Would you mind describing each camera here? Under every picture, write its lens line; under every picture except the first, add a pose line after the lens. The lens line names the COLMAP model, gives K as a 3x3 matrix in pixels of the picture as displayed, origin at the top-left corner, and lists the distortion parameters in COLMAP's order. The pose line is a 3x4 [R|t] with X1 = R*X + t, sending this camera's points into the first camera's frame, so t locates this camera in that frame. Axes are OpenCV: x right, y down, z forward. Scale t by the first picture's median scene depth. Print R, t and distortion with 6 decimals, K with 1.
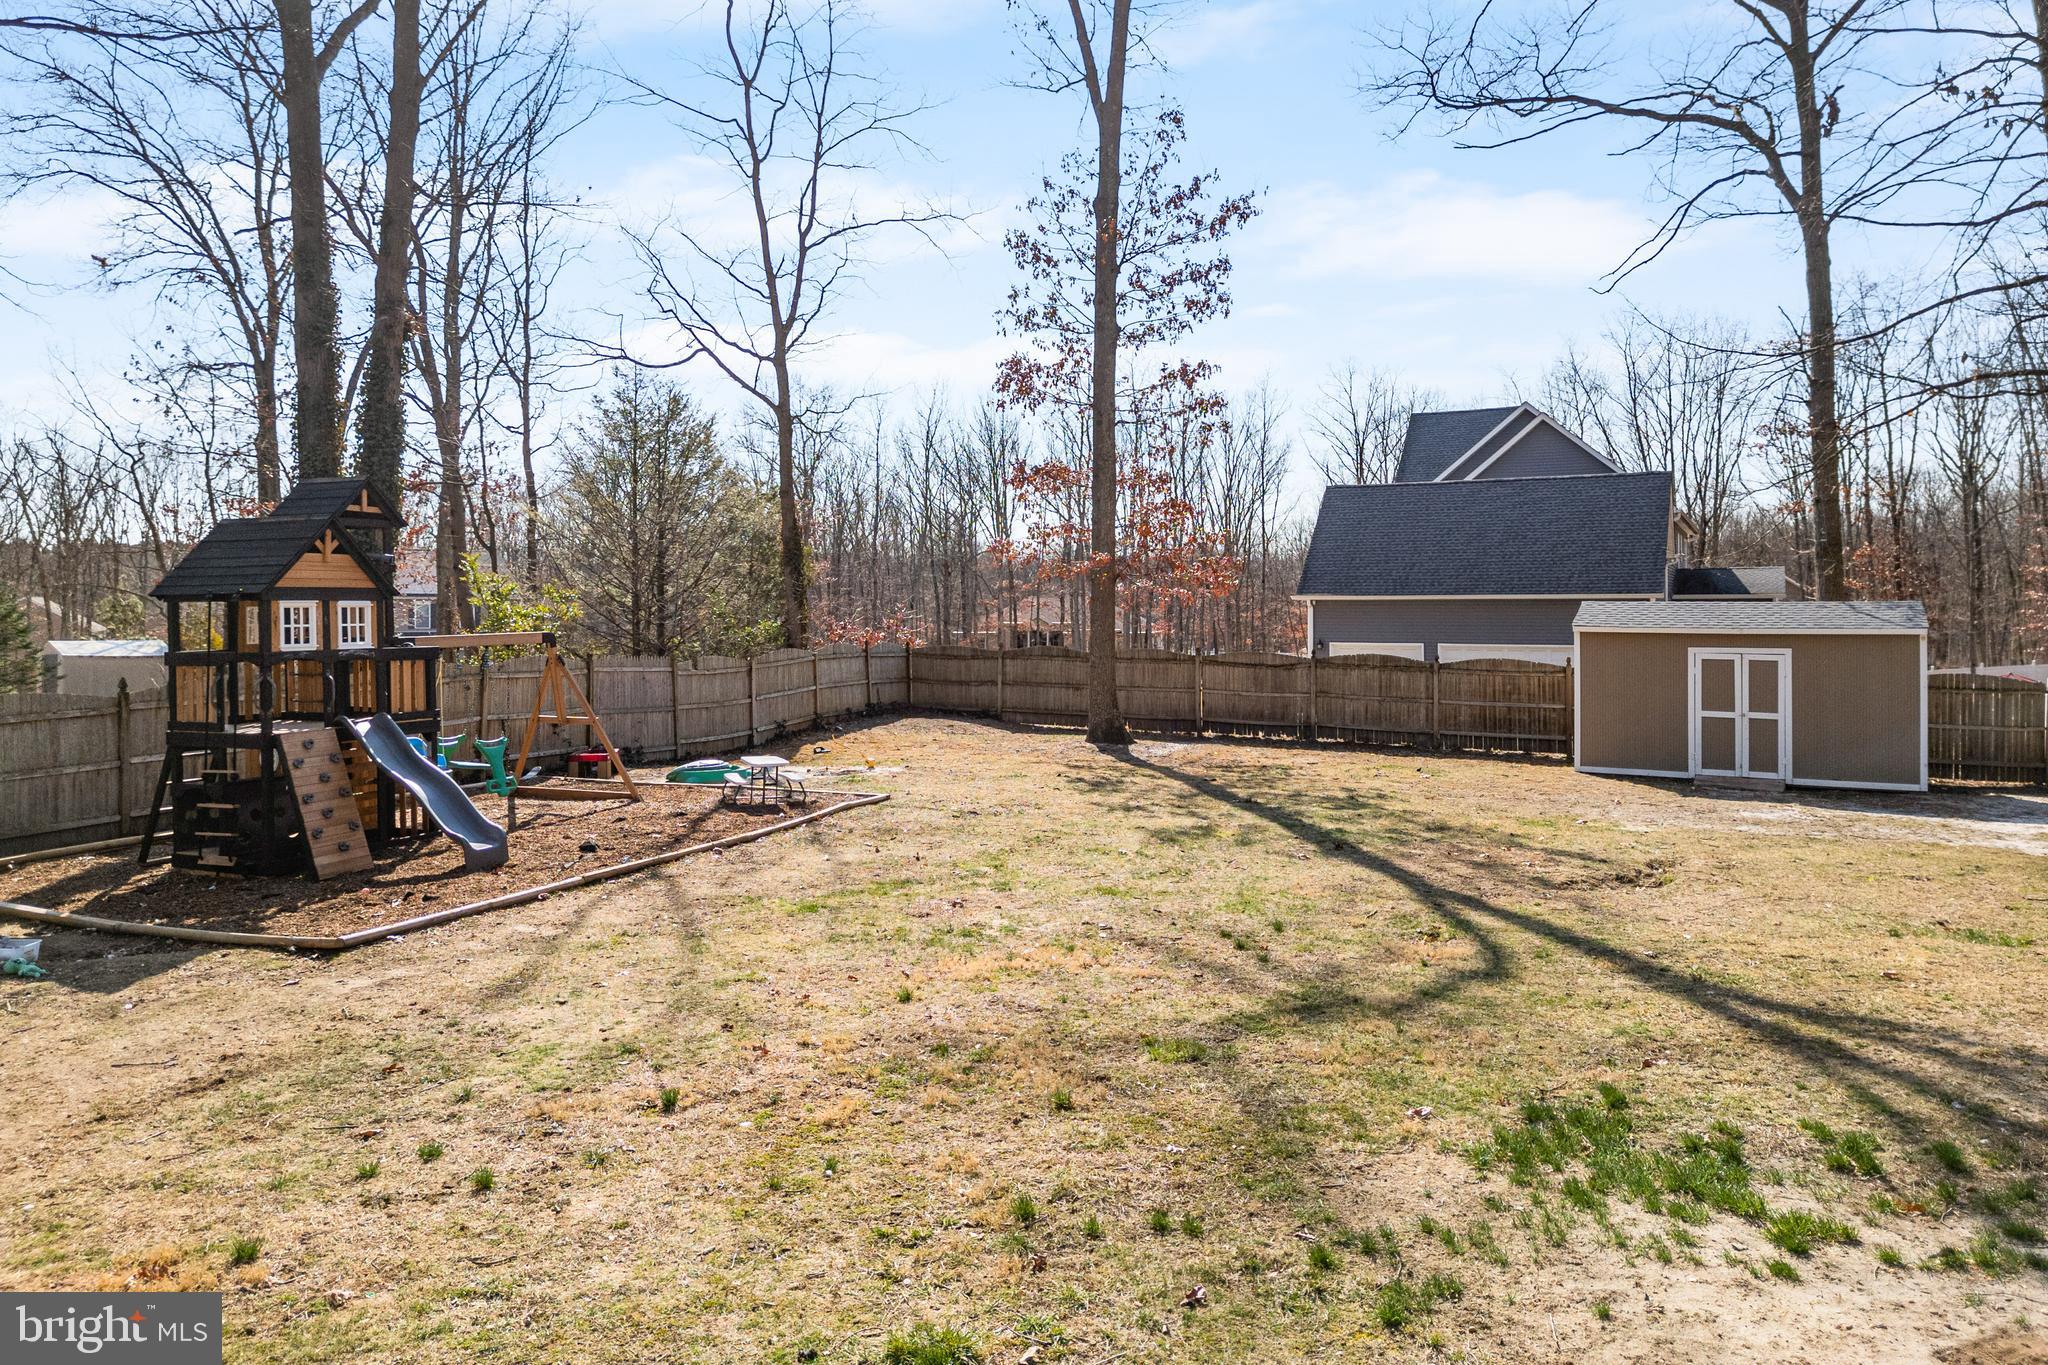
lens RADIAL K [[1470.8, 0, 1023.9], [0, 1470.8, 673.6], [0, 0, 1]] dist [0.067029, -0.015580]
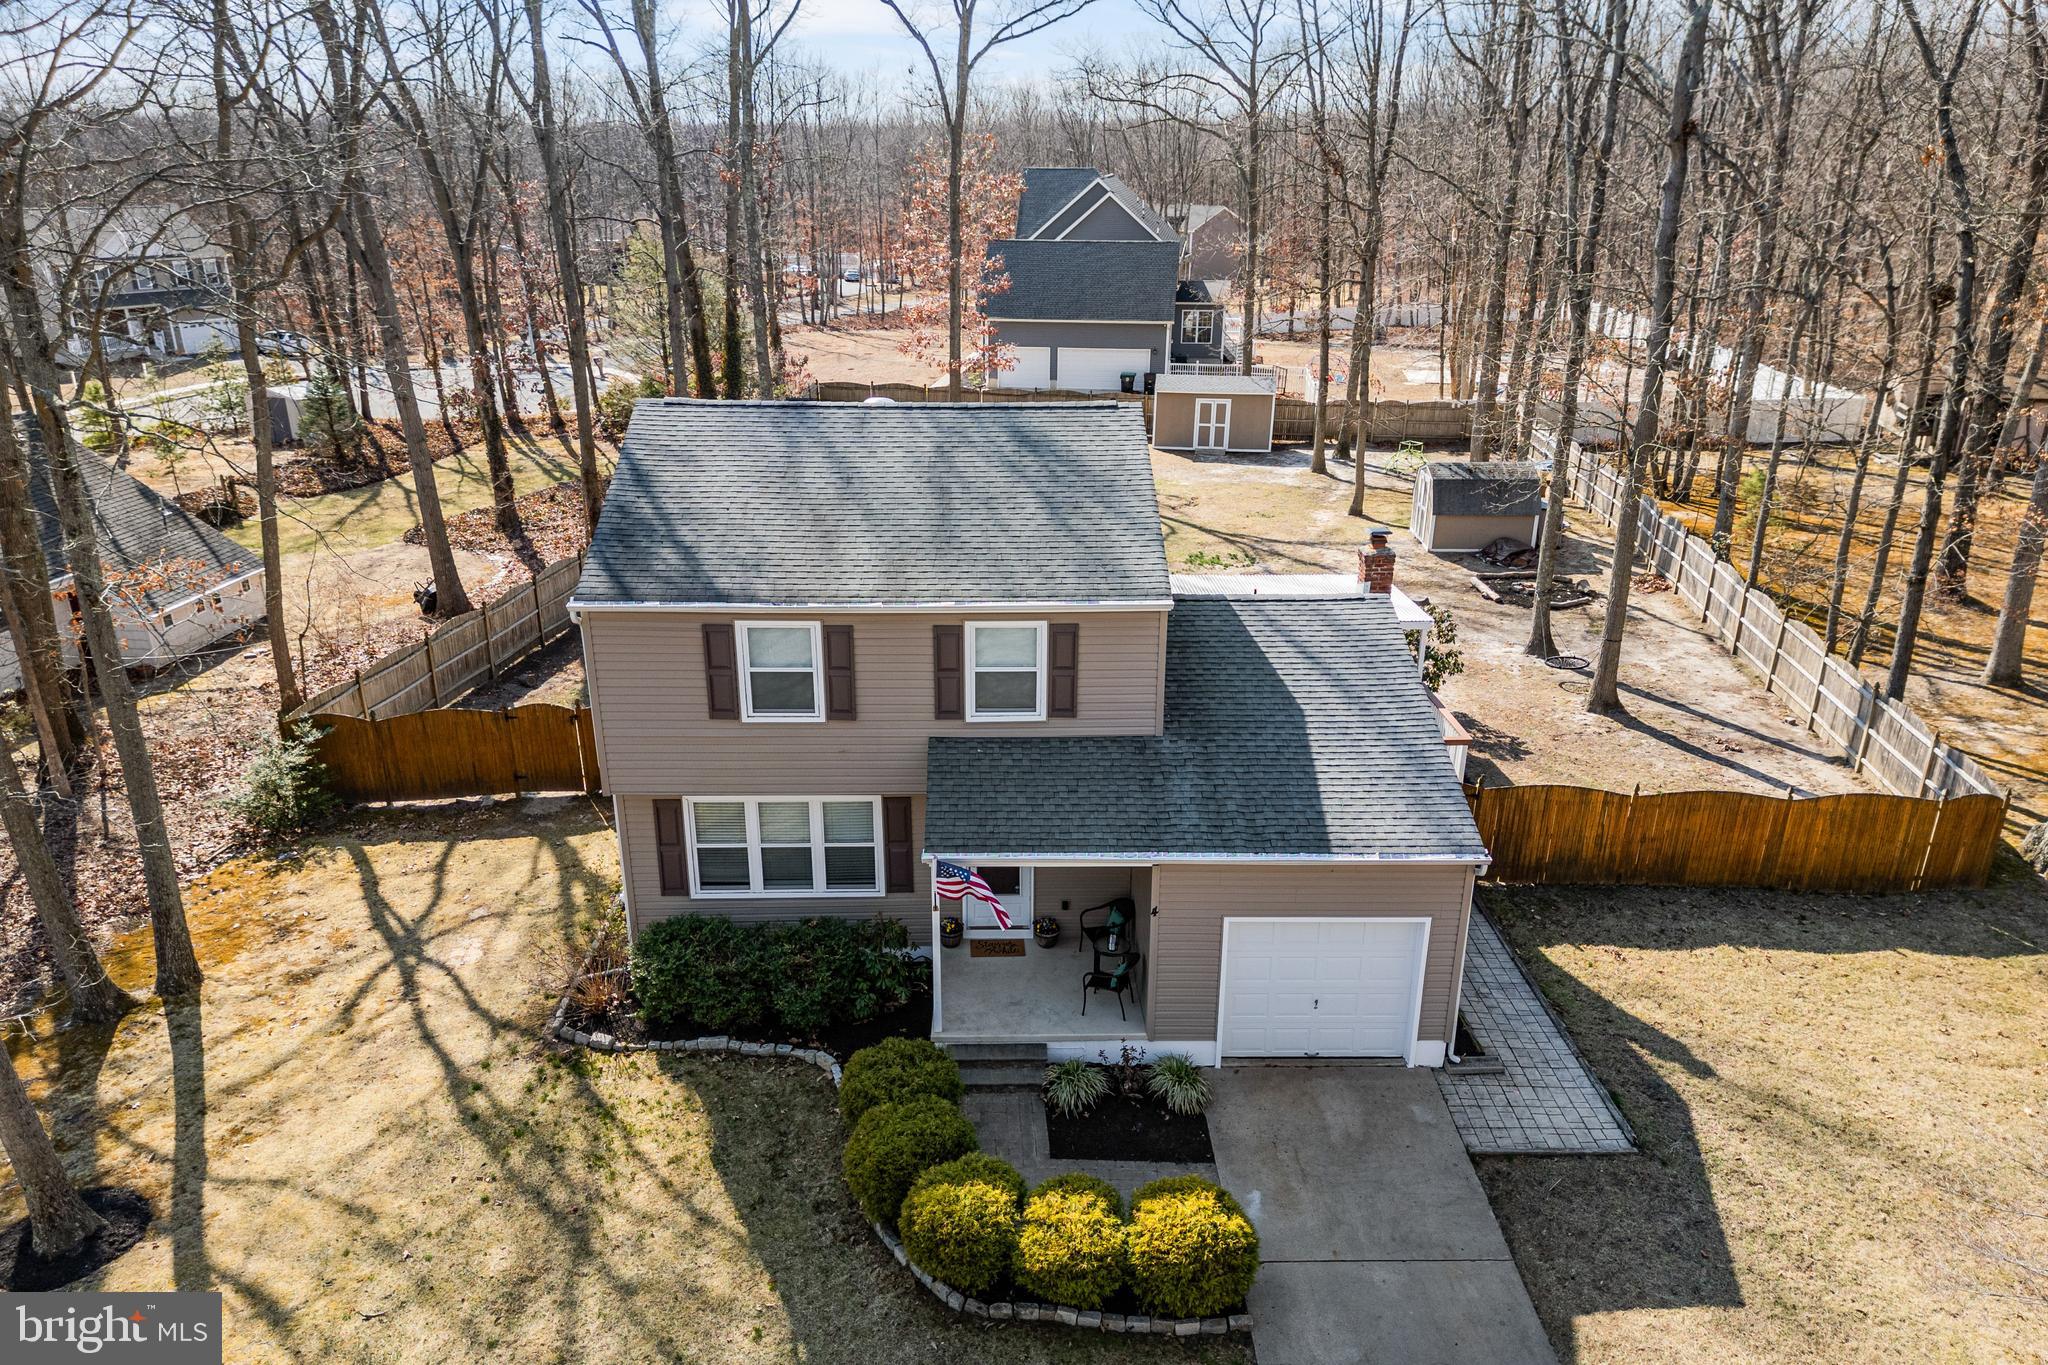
lens RADIAL K [[1470.8, 0, 1019.8], [0, 1470.8, 814.4], [0, 0, 1]] dist [0.067029, -0.015580]
pose [[0.941199, -0.121676, 0.315180, -0.735297], [-0.003883, 0.928938, 0.370215, -0.296783], [-0.337829, -0.349670, 0.873843, -1.384960]]
